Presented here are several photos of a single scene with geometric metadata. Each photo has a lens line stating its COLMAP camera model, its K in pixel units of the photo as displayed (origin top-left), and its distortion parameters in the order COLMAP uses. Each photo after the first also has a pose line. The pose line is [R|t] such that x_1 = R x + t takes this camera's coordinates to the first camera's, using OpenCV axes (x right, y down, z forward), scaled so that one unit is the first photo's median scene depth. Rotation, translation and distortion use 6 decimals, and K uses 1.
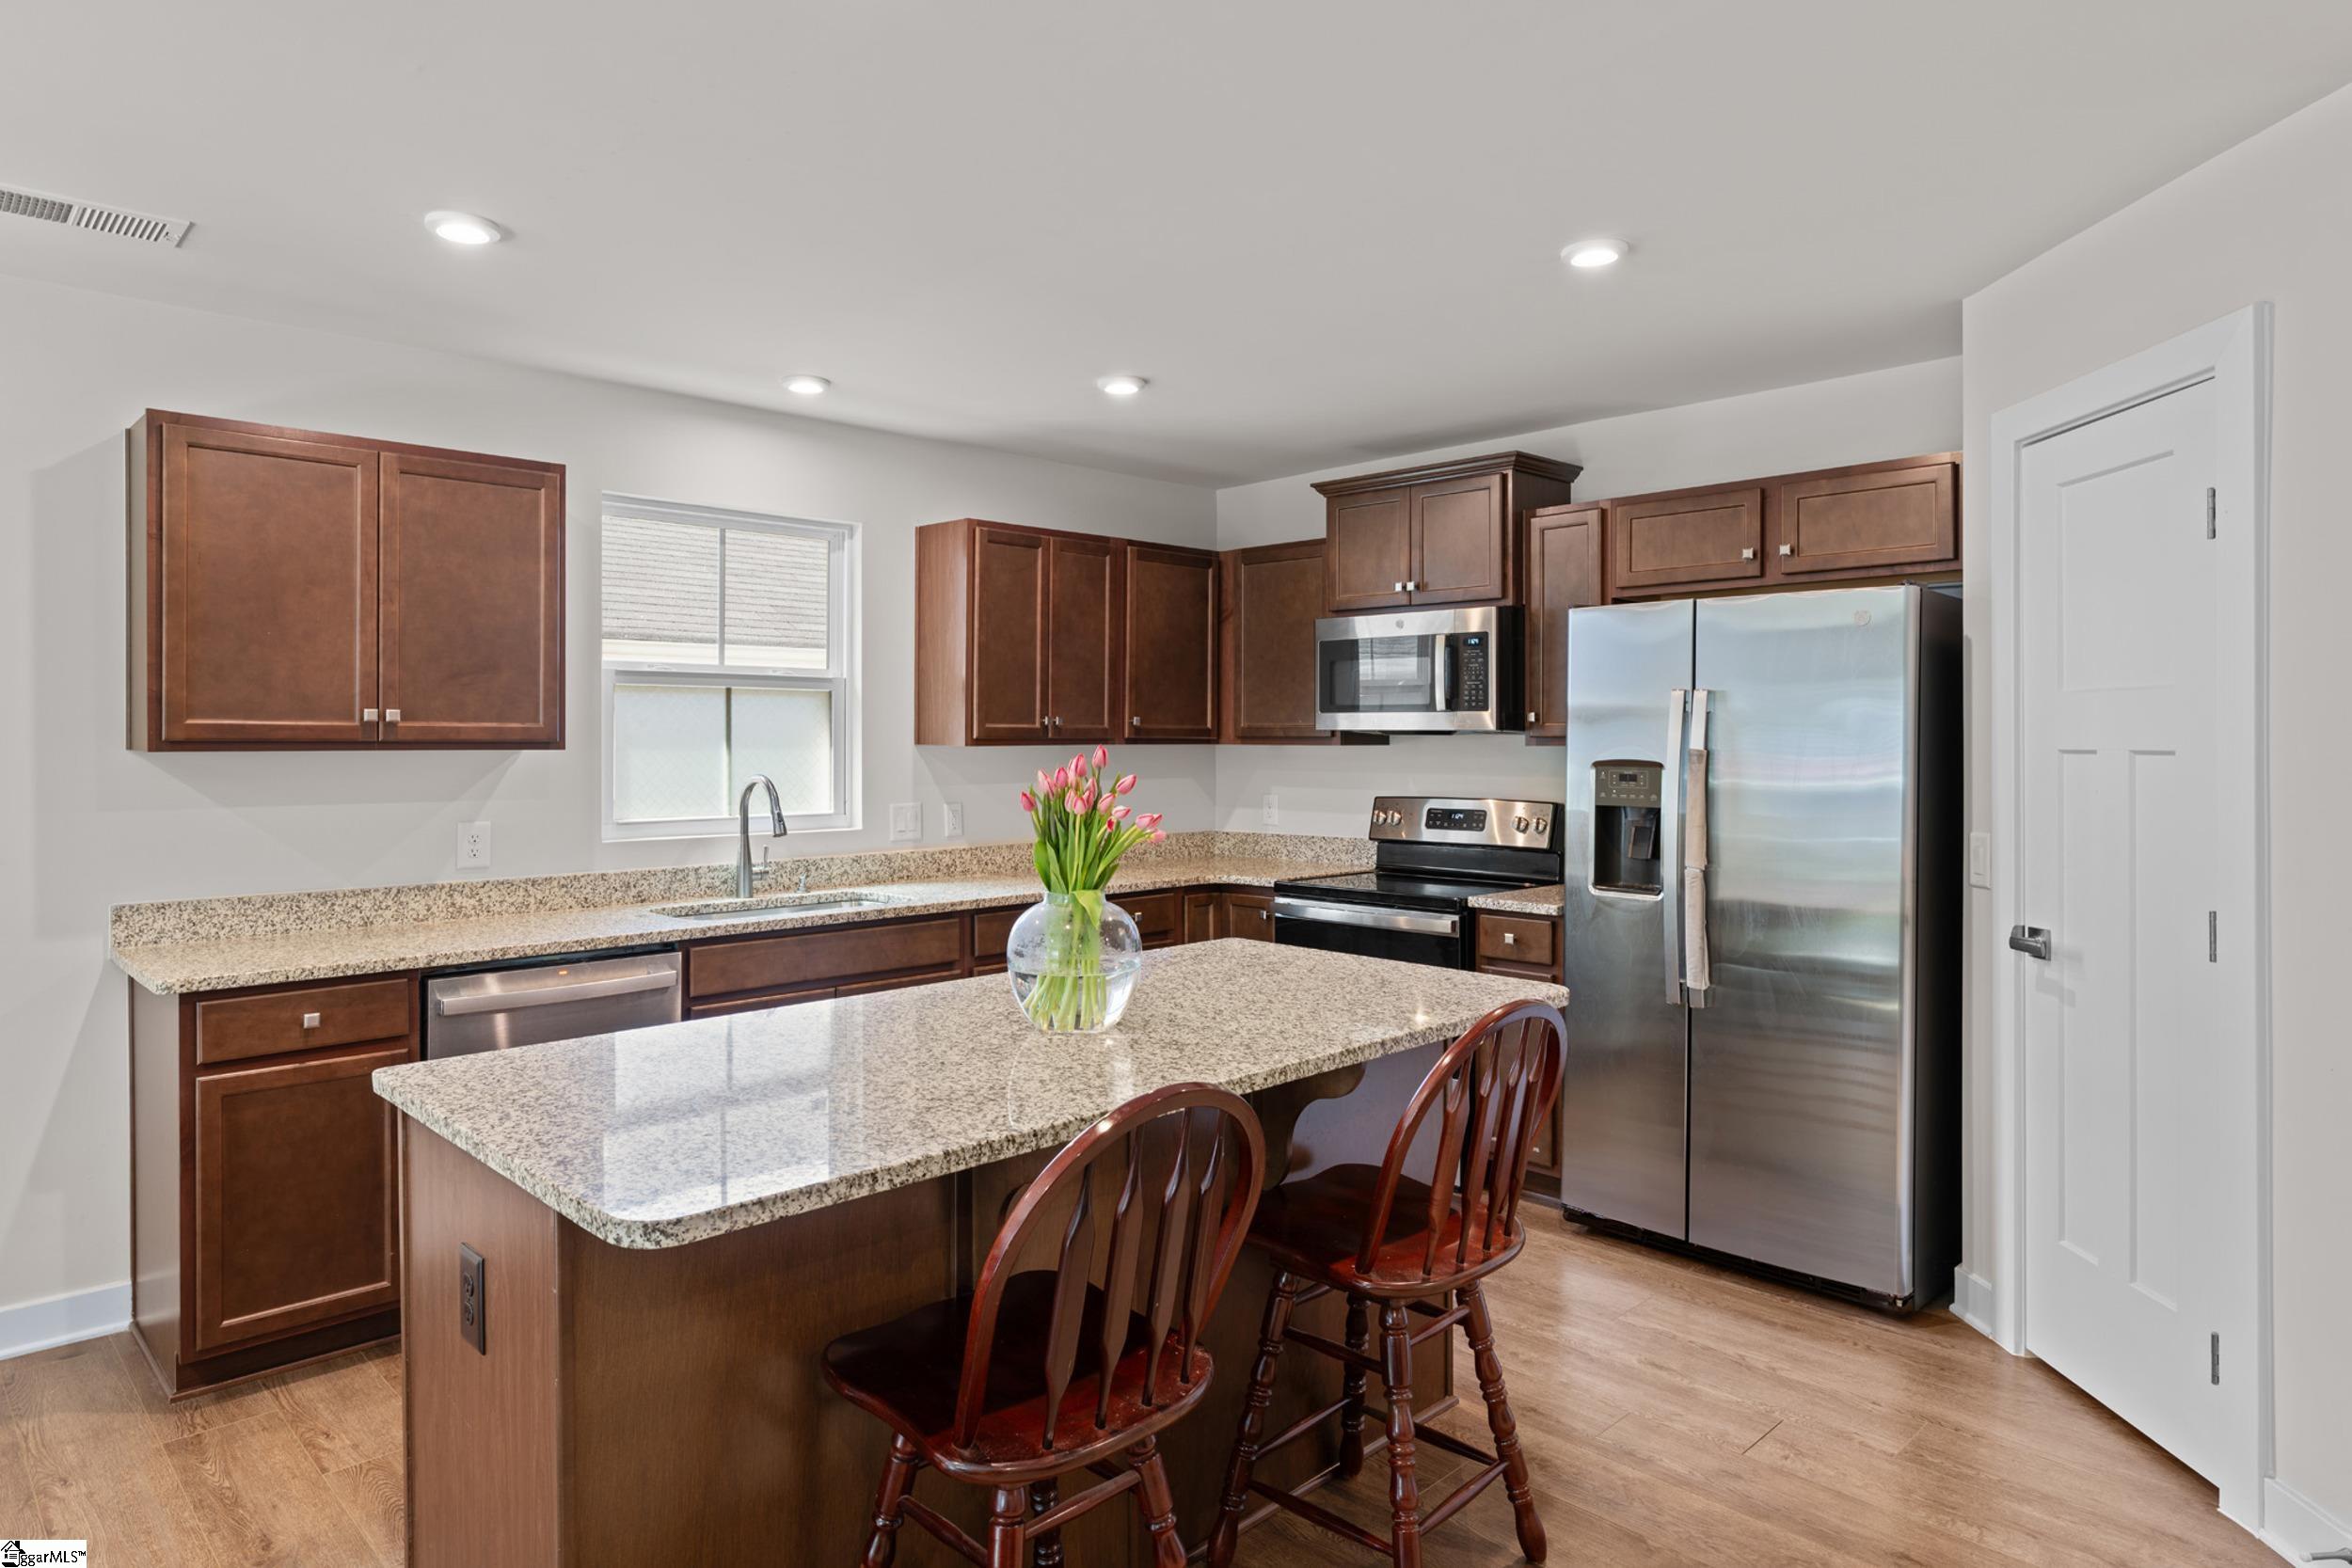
lens RADIAL K [[1385.3, 0, 1168.0], [0, 1385.3, 745.8], [0, 0, 1]] dist [0.004628, -0.002388]
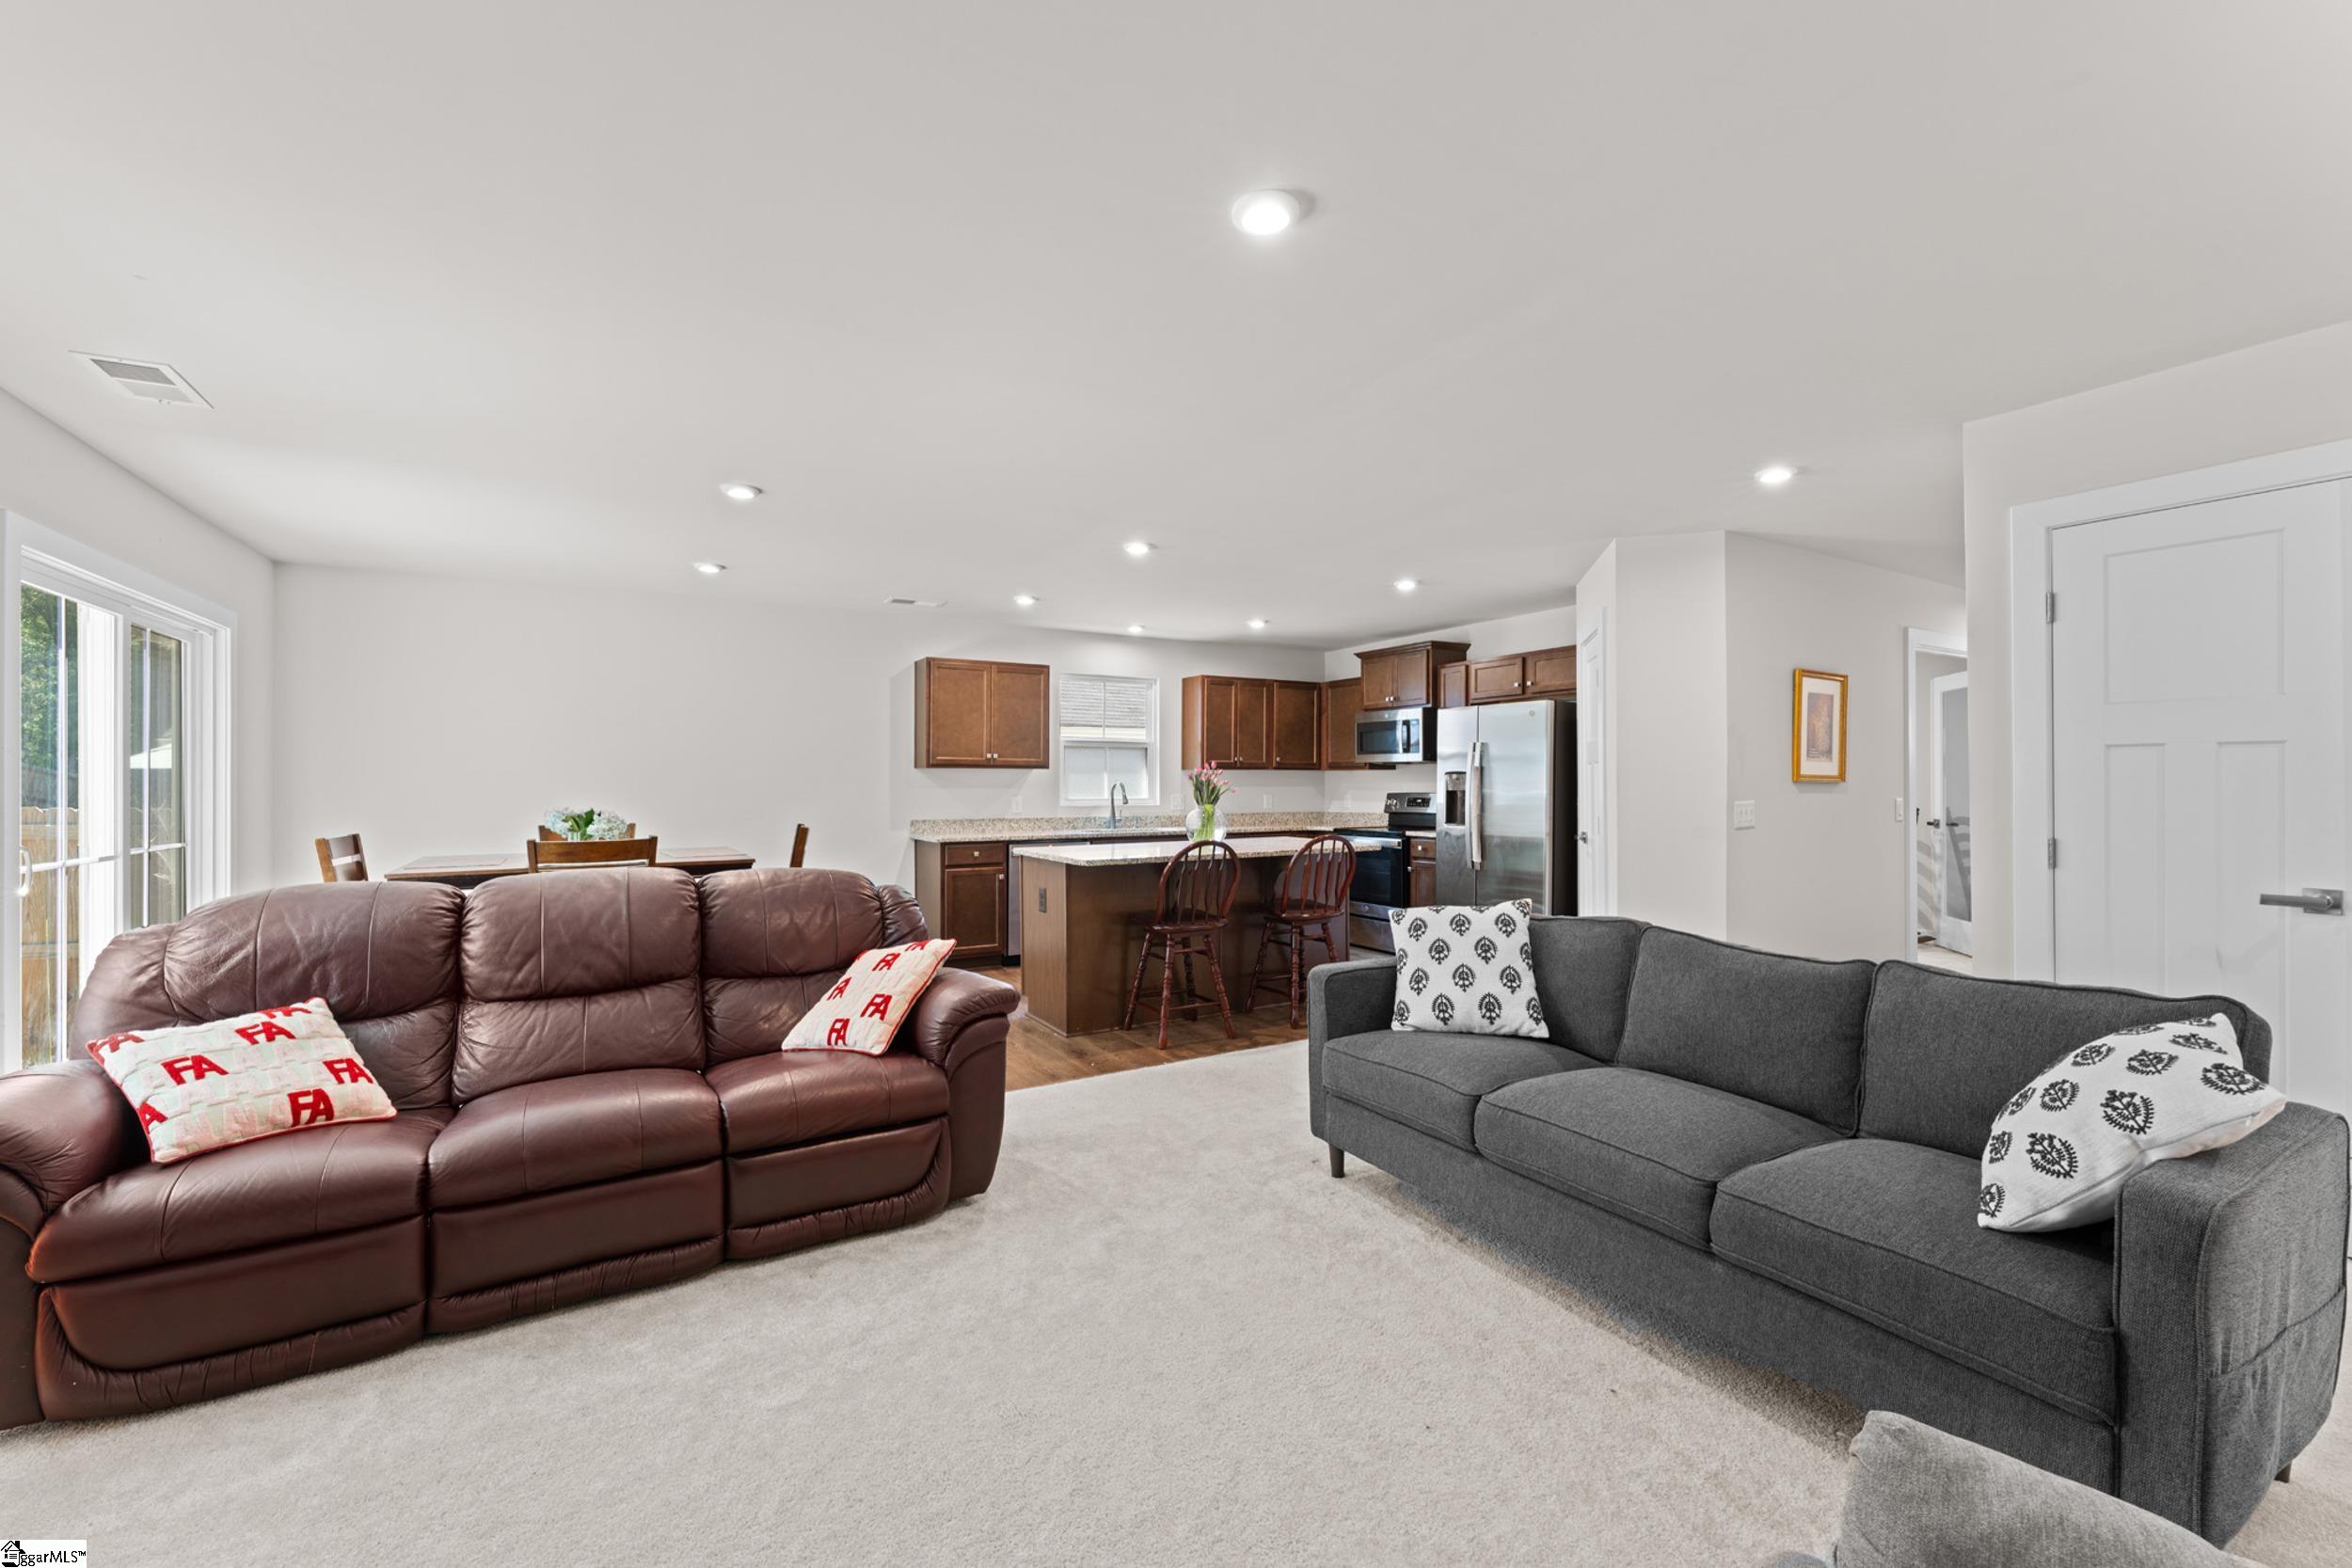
lens RADIAL K [[942.8, 0, 1172.0], [0, 942.8, 776.1], [0, 0, 1]] dist [-0.000352, -0.000144]
pose [[0.970267, -0.003082, -0.242017, 0.215897], [-0.000431, 0.999895, -0.014458, 0.037399], [0.242036, 0.014133, 0.970164, -0.642218]]
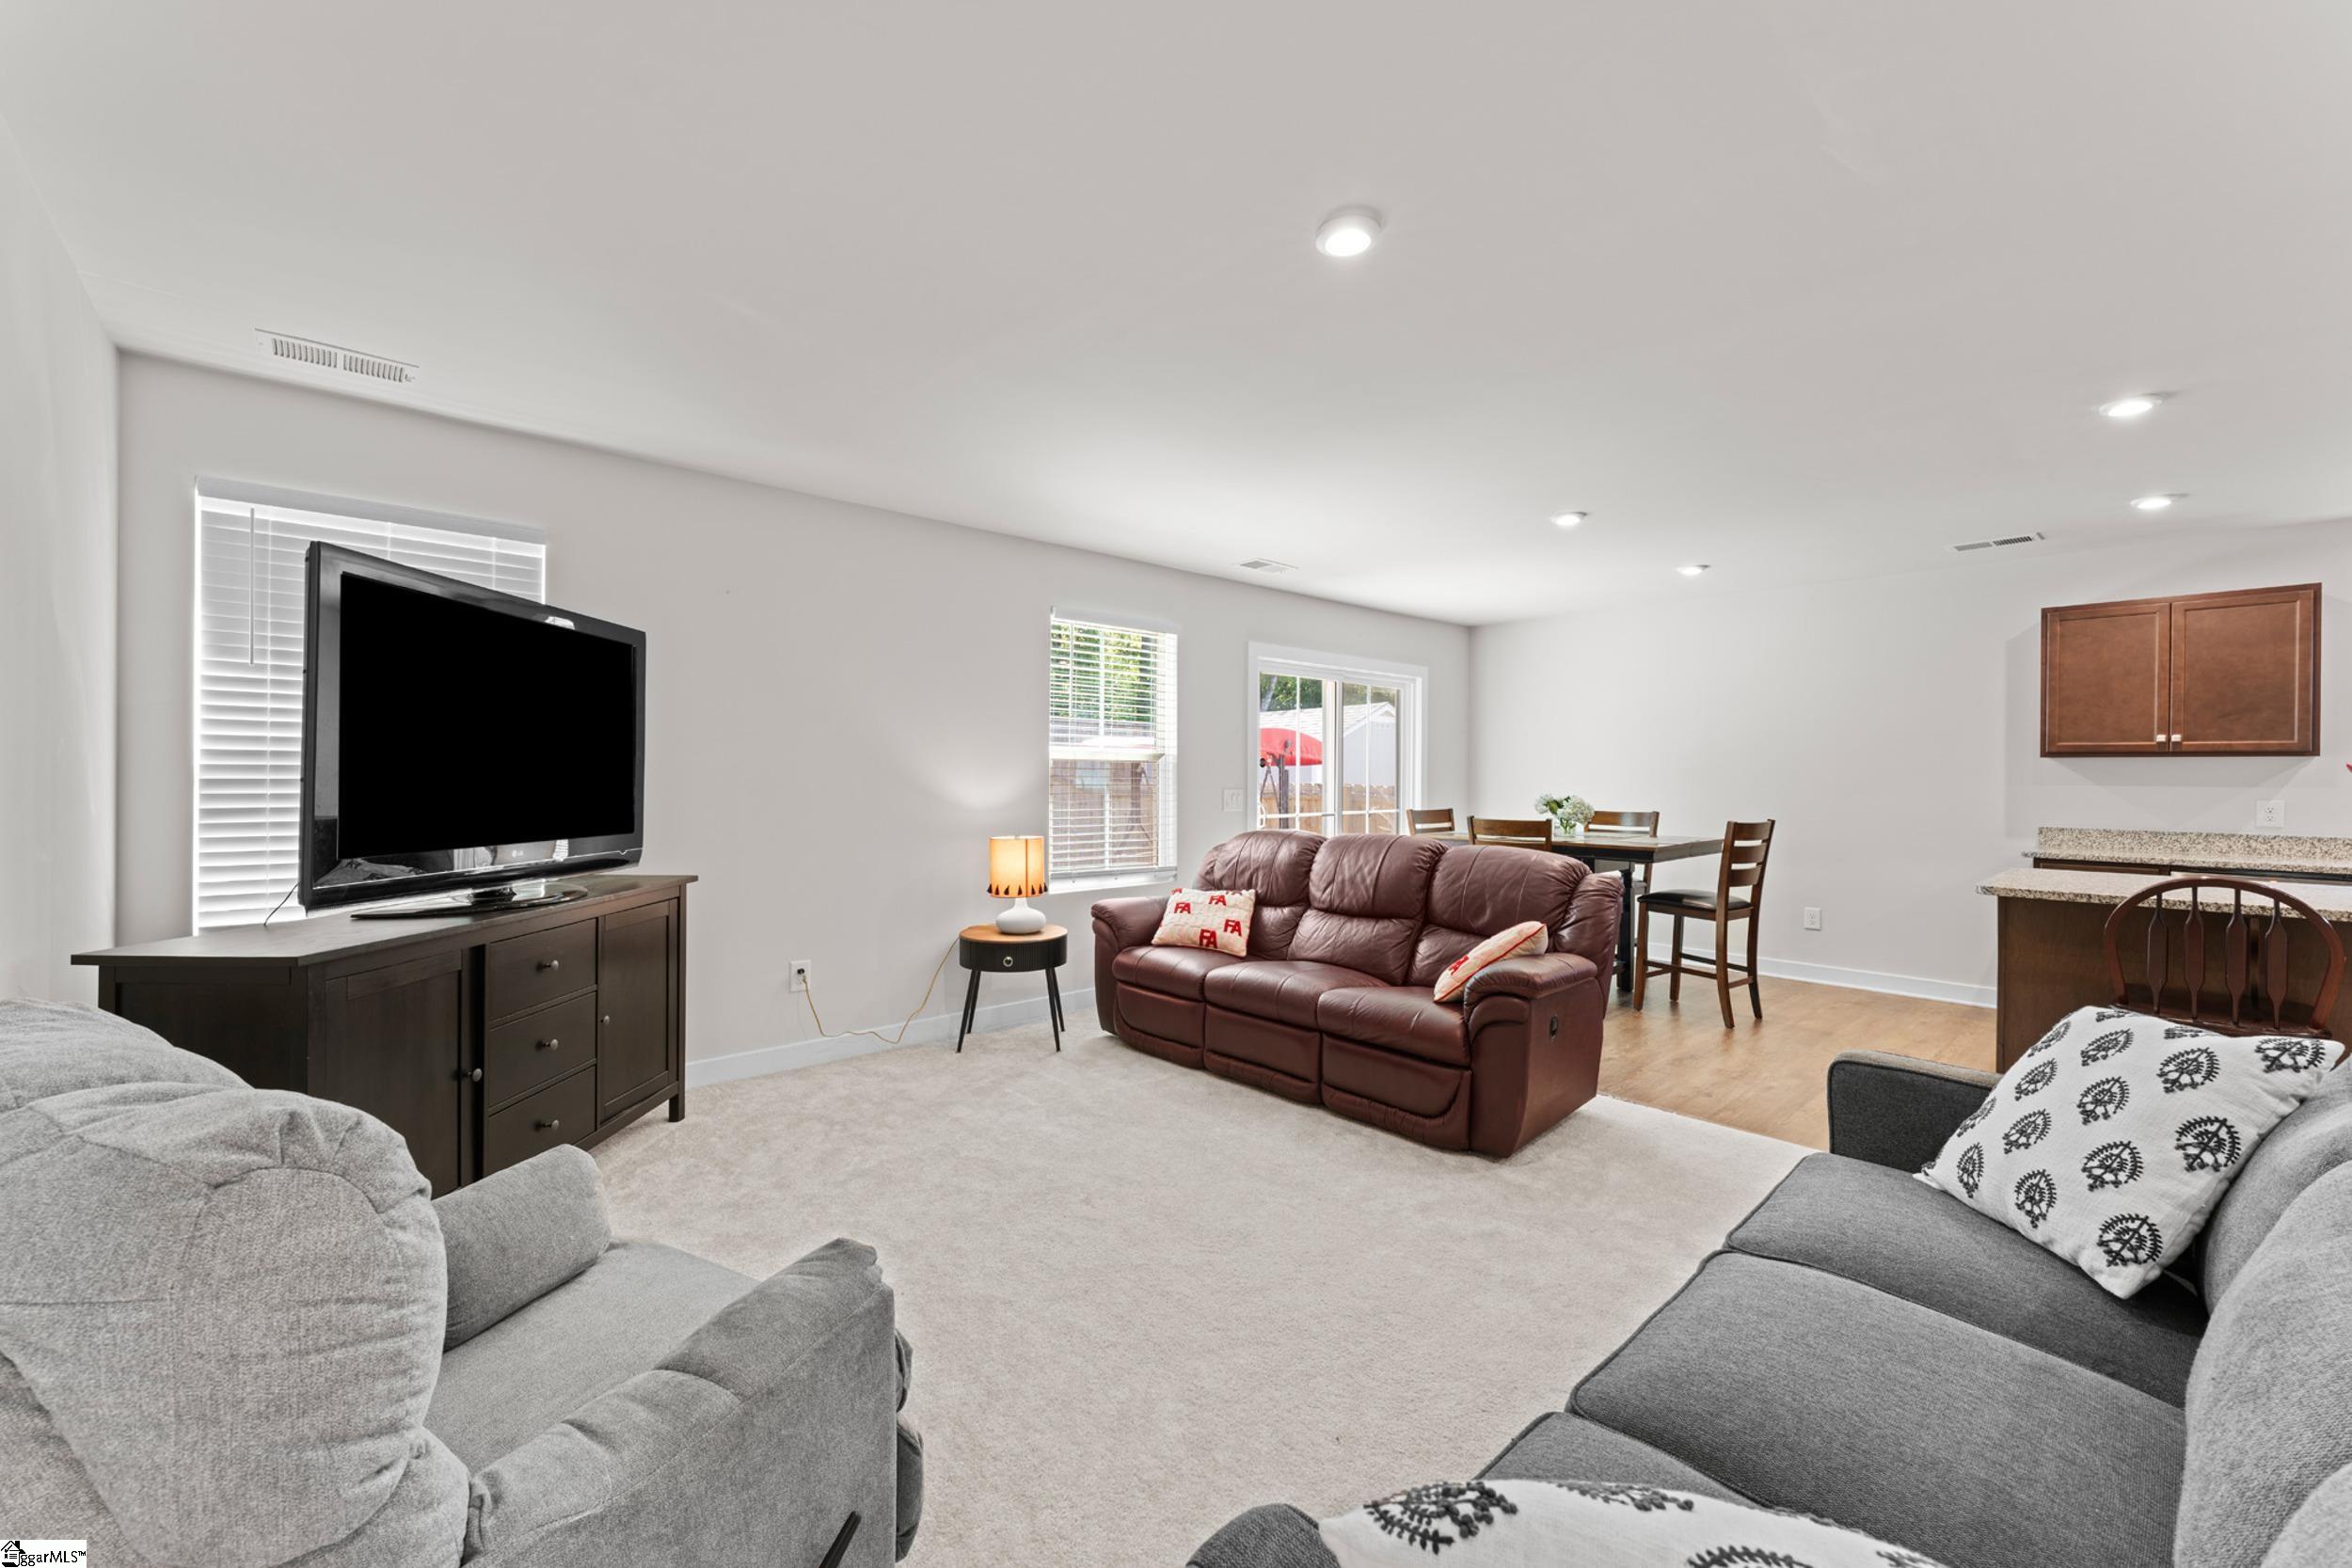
lens RADIAL K [[942.8, 0, 1172.1], [0, 942.8, 773.0], [0, 0, 1]] dist [-0.000352, -0.000144]
pose [[-0.038812, -0.000825, -0.999246, 0.628116], [-0.012999, 0.999915, -0.000320, 0.034956], [0.999162, 0.012976, -0.038820, -0.268788]]
